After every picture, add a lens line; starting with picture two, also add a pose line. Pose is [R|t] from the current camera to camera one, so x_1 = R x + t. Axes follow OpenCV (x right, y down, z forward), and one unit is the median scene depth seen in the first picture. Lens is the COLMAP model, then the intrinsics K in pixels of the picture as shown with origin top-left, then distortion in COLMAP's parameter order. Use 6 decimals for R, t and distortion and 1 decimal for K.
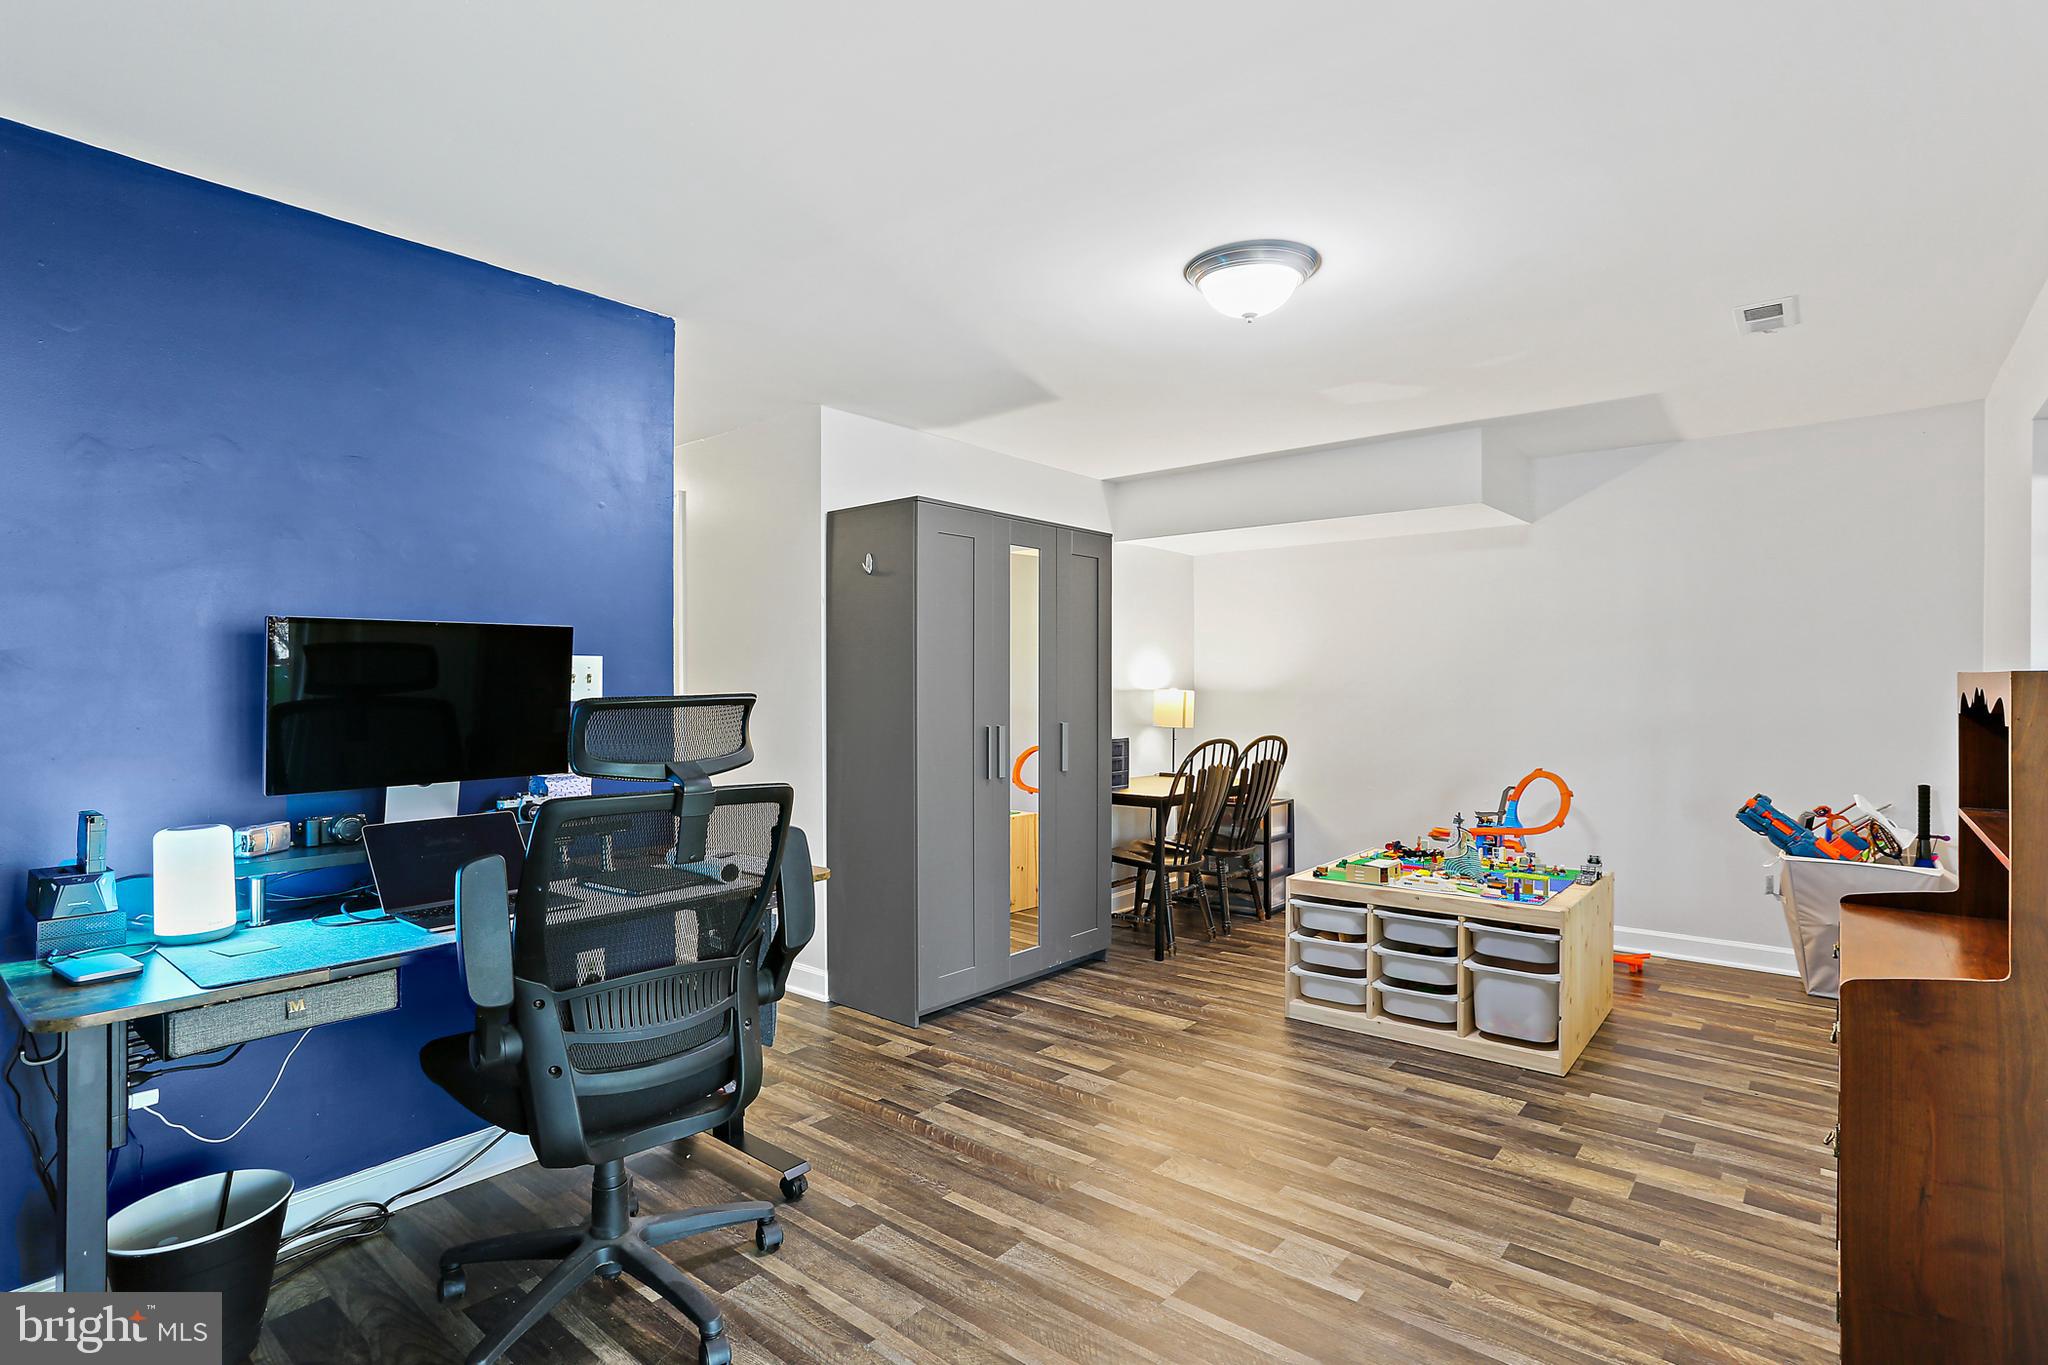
lens RADIAL K [[989.3, 0, 1012.0], [0, 989.3, 687.4], [0, 0, 1]] dist [-0.039980, 0.022451]
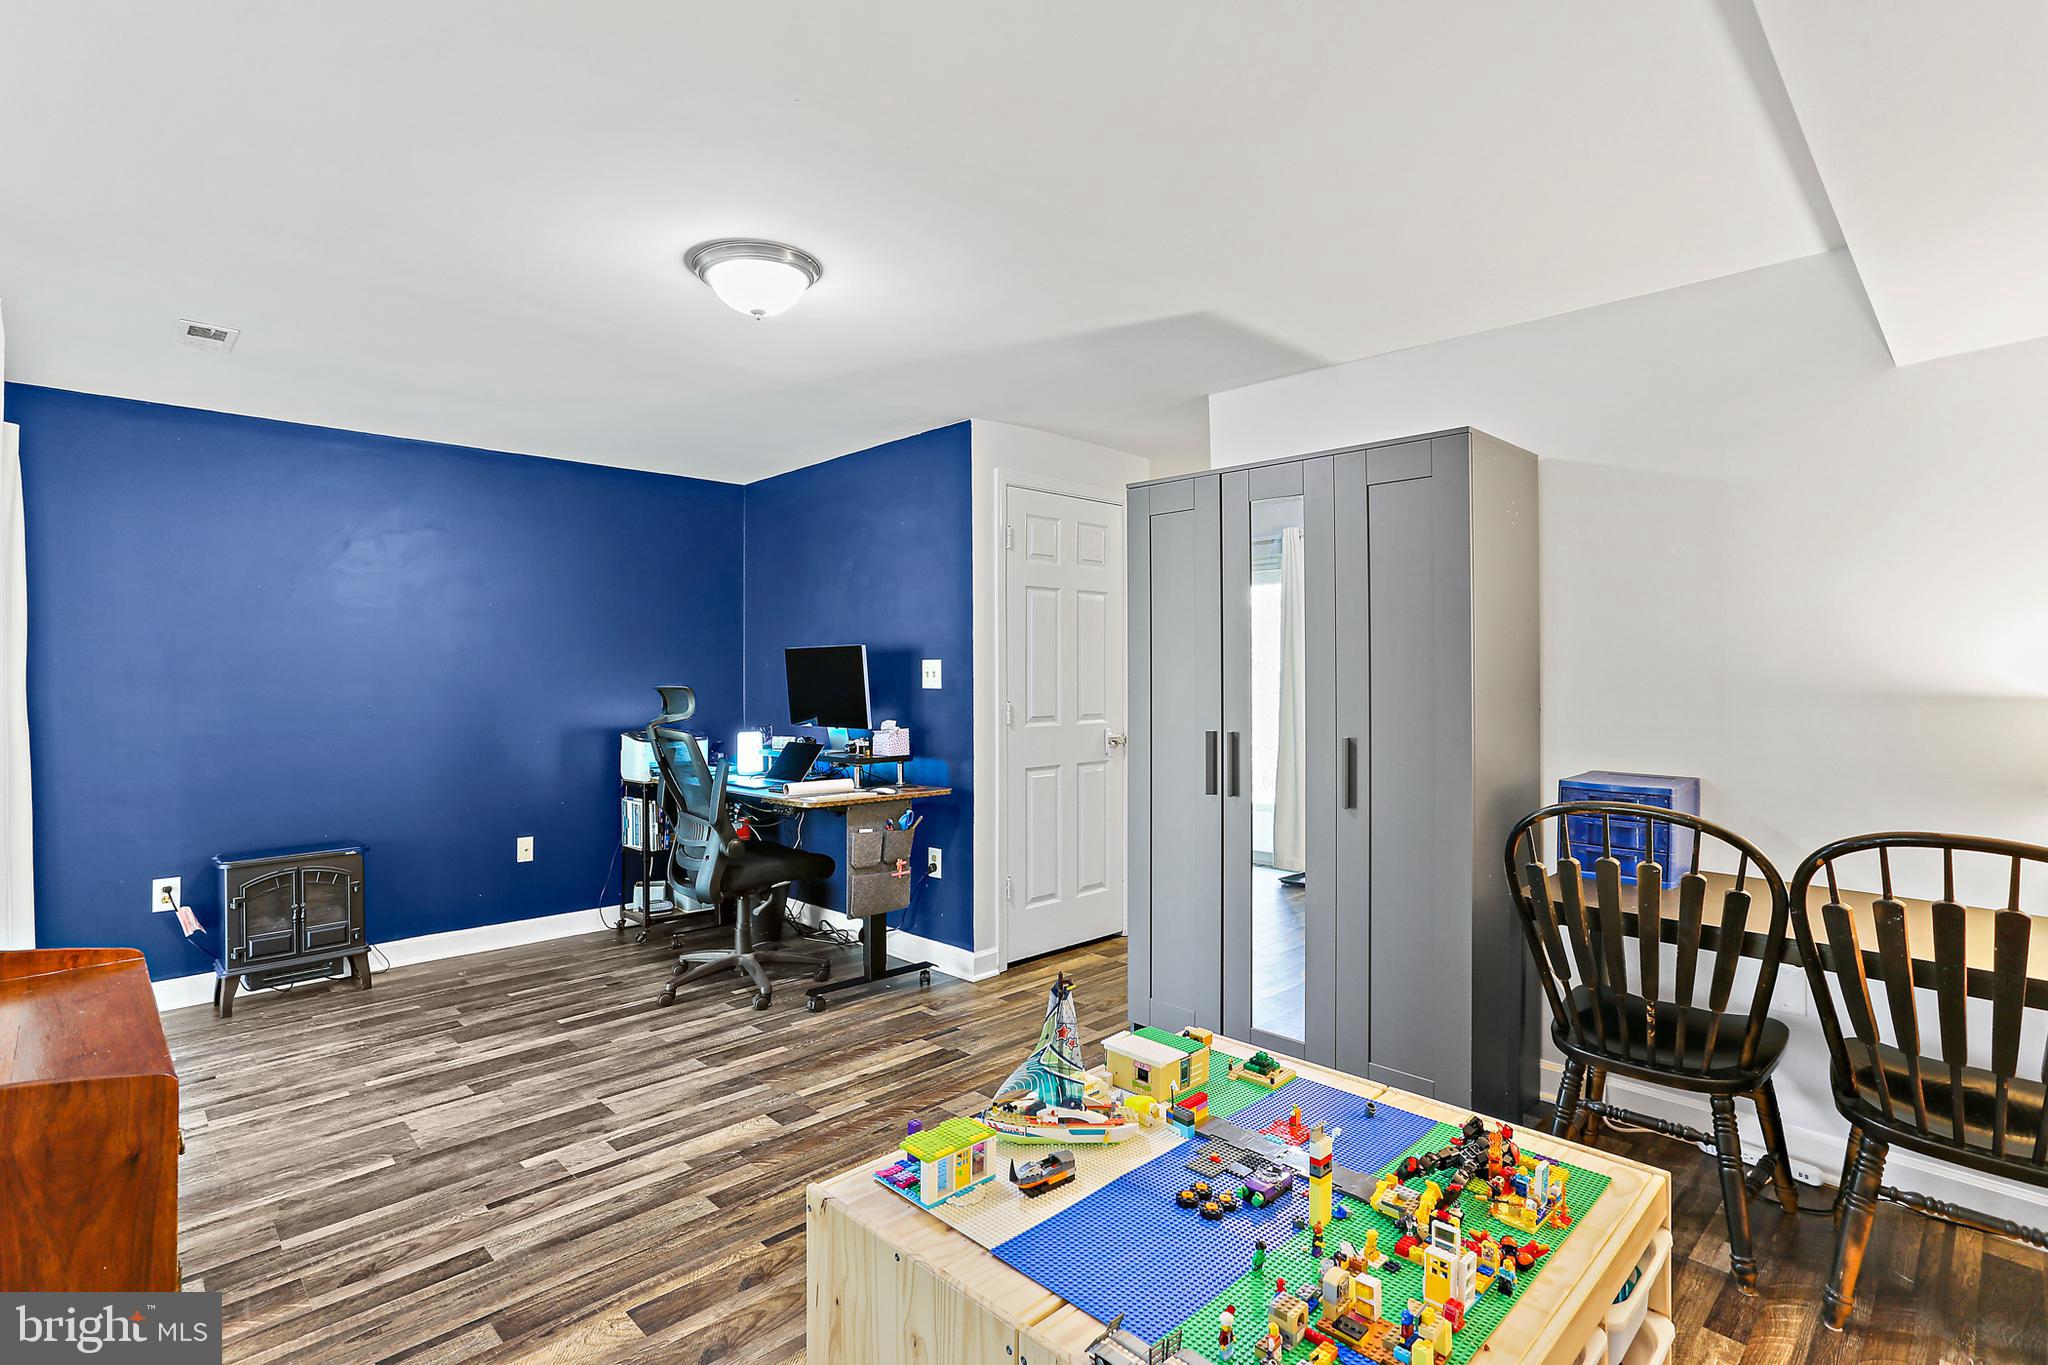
lens RADIAL K [[989.3, 0, 1011.1], [0, 989.3, 671.5], [0, 0, 1]] dist [-0.039980, 0.022451]
pose [[-0.095470, -0.000219, -0.995432, 1.434273], [-0.004860, 0.999988, 0.000246, -0.018984], [0.995420, 0.004861, -0.095470, 1.610638]]
